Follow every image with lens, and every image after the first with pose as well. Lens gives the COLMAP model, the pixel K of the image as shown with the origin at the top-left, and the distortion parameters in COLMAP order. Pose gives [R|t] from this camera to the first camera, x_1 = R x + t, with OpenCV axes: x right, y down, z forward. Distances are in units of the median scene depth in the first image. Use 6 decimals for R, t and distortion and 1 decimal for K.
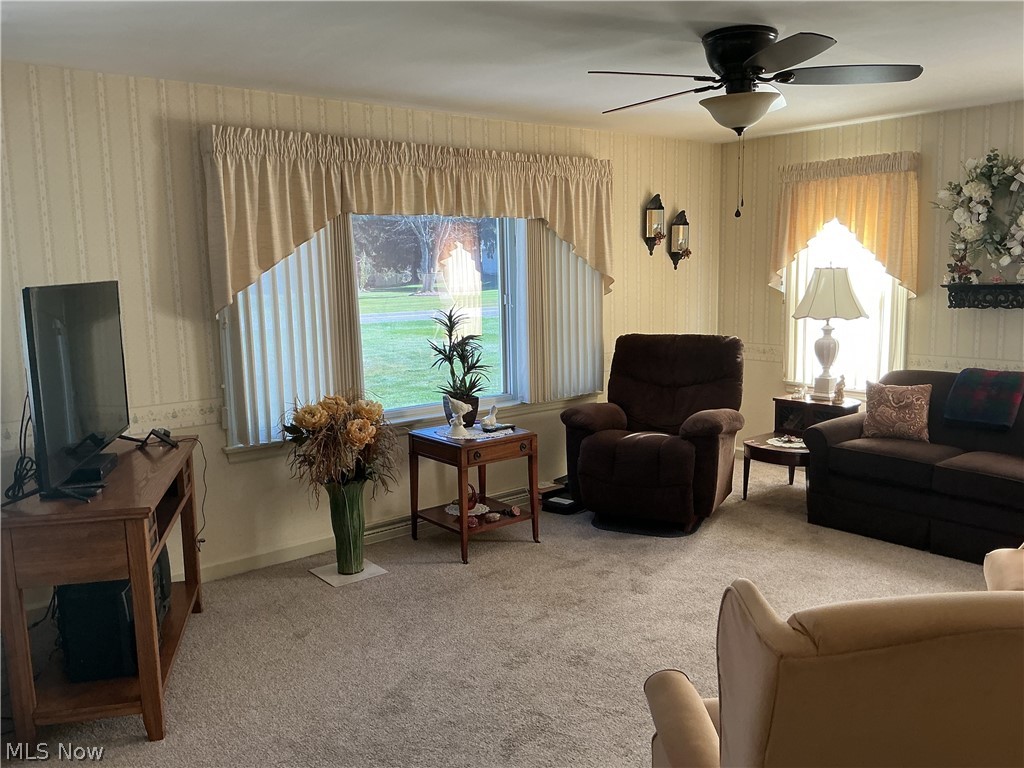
lens RADIAL K [[851.2, 0, 519.2], [0, 851.2, 384.3], [0, 0, 1]] dist [0.087518, -0.165967]
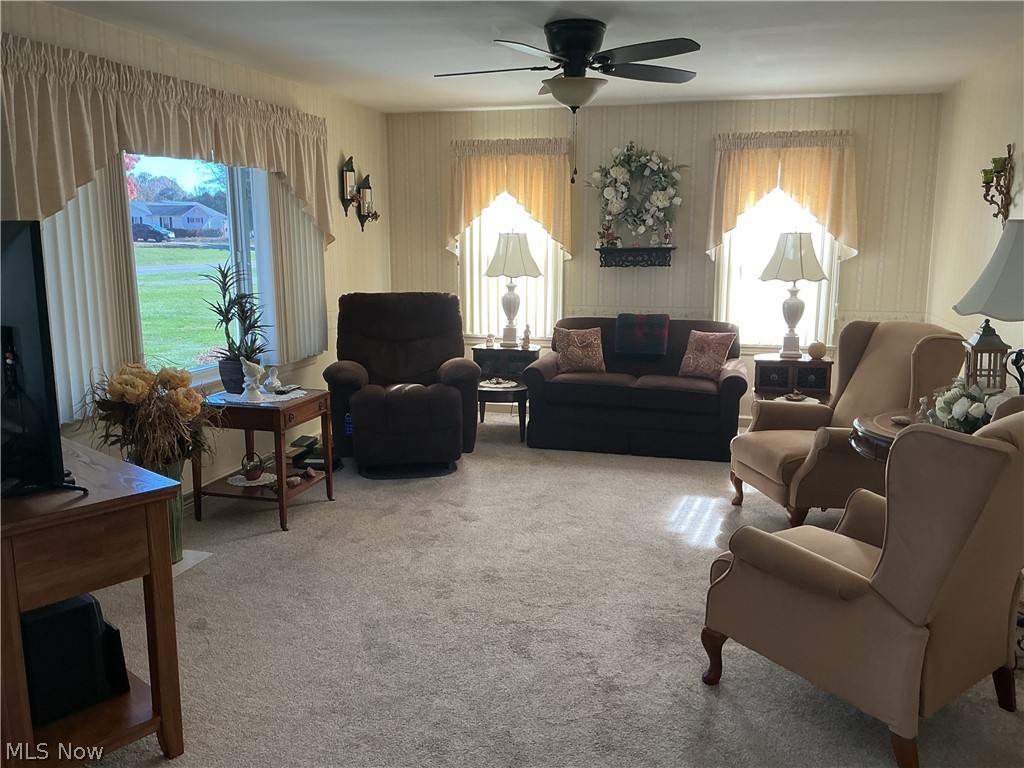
lens RADIAL K [[851.2, 0, 511.6], [0, 851.2, 386.6], [0, 0, 1]] dist [0.087518, -0.165967]
pose [[0.804847, -0.082710, 0.587691, -0.395157], [0.063554, 0.996559, 0.053214, 0.012928], [-0.590070, -0.005479, 0.807334, 0.068857]]
